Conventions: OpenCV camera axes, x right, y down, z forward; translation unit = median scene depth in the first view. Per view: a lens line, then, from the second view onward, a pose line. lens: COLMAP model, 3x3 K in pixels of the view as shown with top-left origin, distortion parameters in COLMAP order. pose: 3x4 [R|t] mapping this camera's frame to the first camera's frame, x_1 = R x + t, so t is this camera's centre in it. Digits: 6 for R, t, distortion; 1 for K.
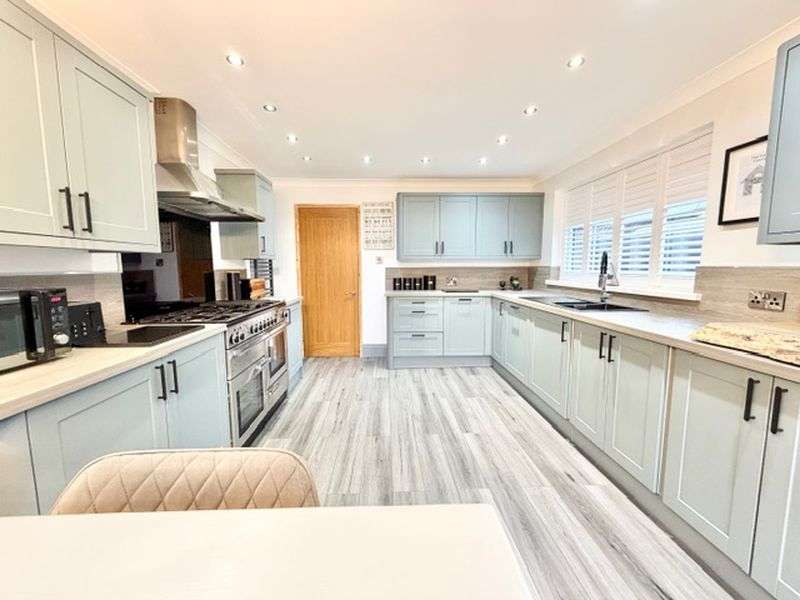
lens RADIAL K [[317.9, 0, 397.3], [0, 317.9, 298.9], [0, 0, 1]] dist [0.000615, -0.000780]
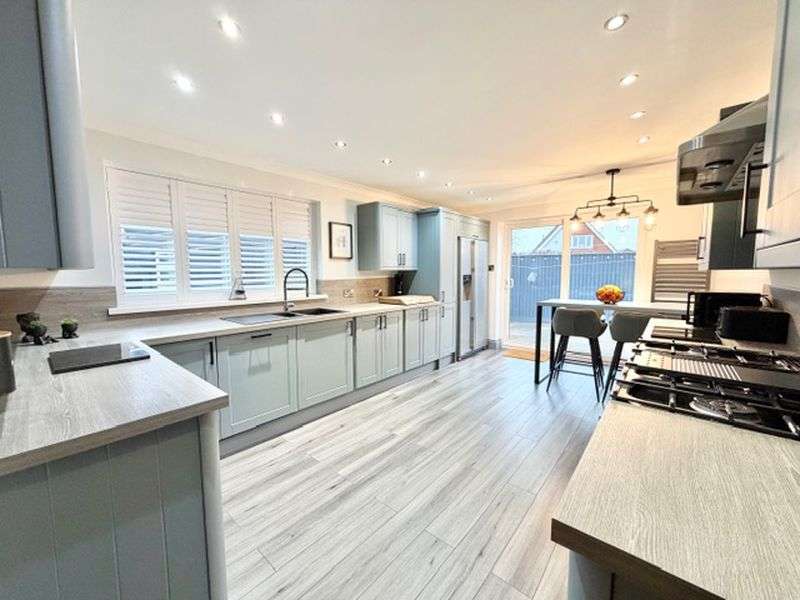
lens RADIAL K [[317.9, 0, 398.1], [0, 317.9, 299.3], [0, 0, 1]] dist [0.000615, -0.000780]
pose [[-0.731769, -0.048757, 0.679807, -0.409701], [0.077001, 0.985137, 0.153543, -0.160828], [-0.677189, 0.164704, -0.717138, 1.375891]]
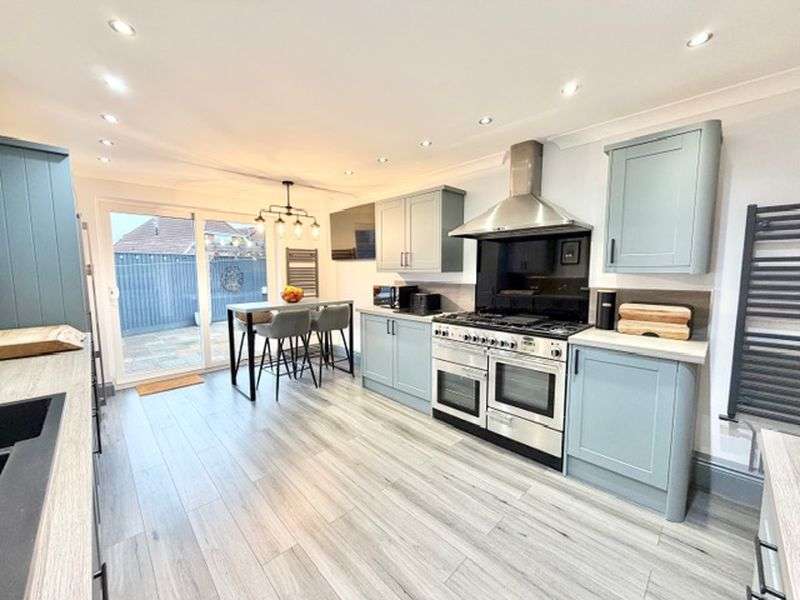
lens RADIAL K [[317.9, 0, 396.8], [0, 317.9, 300.4], [0, 0, 1]] dist [0.000615, -0.000780]
pose [[-0.747042, 0.069426, -0.661141, 0.368184], [-0.059183, 0.983637, 0.170163, -0.162486], [0.662137, 0.166247, -0.730710, 1.244273]]
